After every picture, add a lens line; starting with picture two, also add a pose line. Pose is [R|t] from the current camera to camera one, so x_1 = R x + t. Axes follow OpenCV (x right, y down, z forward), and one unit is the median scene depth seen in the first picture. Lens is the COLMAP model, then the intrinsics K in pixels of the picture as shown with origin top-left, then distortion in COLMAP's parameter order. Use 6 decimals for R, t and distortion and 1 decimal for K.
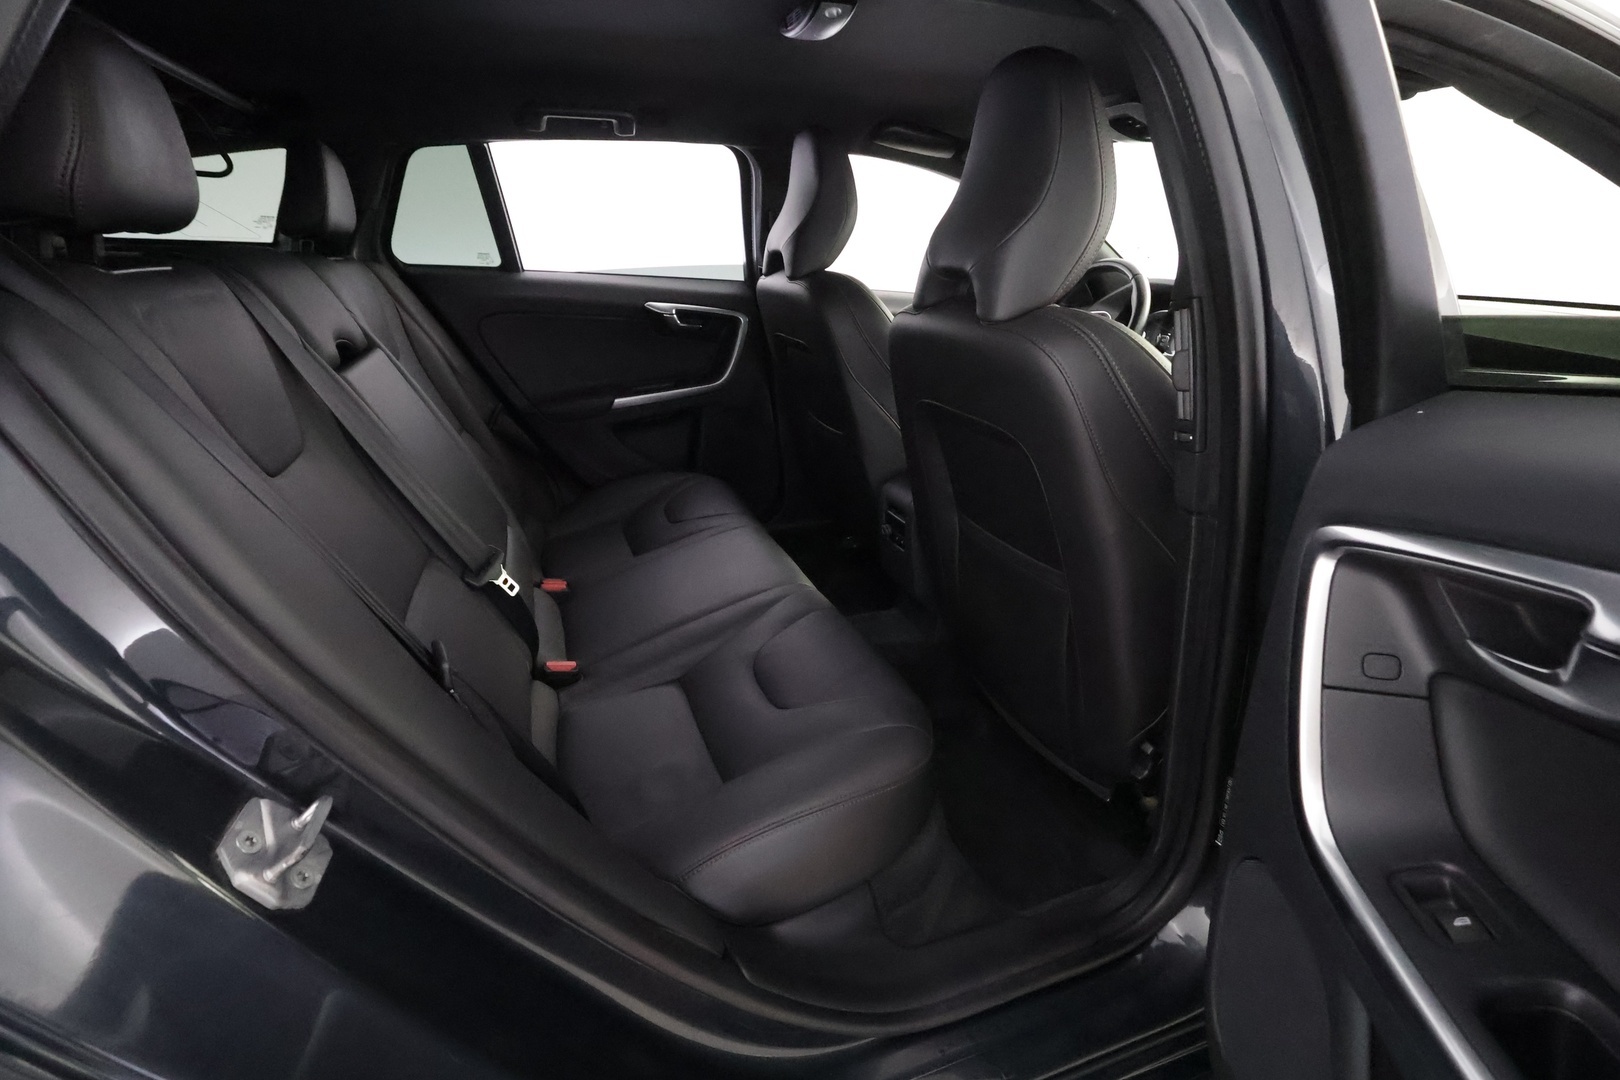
lens RADIAL K [[753.6, 0, 808.3], [0, 753.6, 536.2], [0, 0, 1]] dist [0.006495, 0.000043]
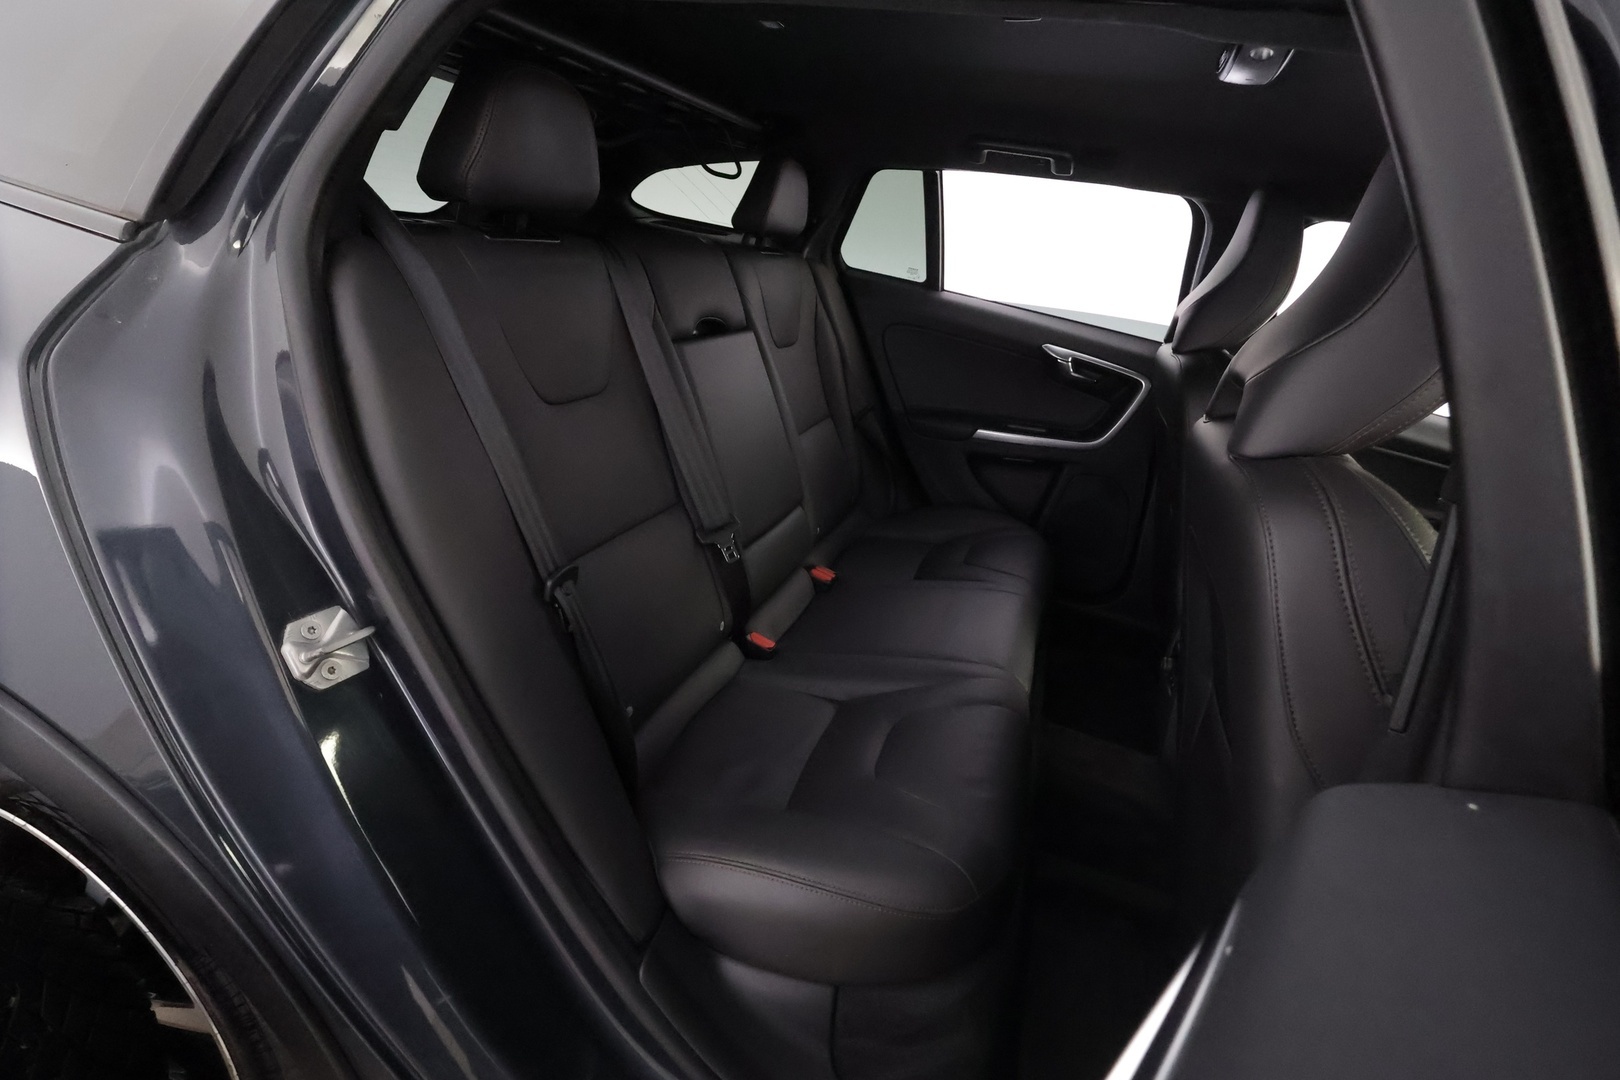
lens RADIAL K [[753.6, 0, 808.3], [0, 753.6, 536.2], [0, 0, 1]] dist [0.006495, 0.000043]
pose [[0.765519, 0.348279, -0.541001, 0.191092], [-0.363407, 0.927913, 0.083138, -0.061484], [0.530957, 0.132960, 0.836903, 0.075981]]
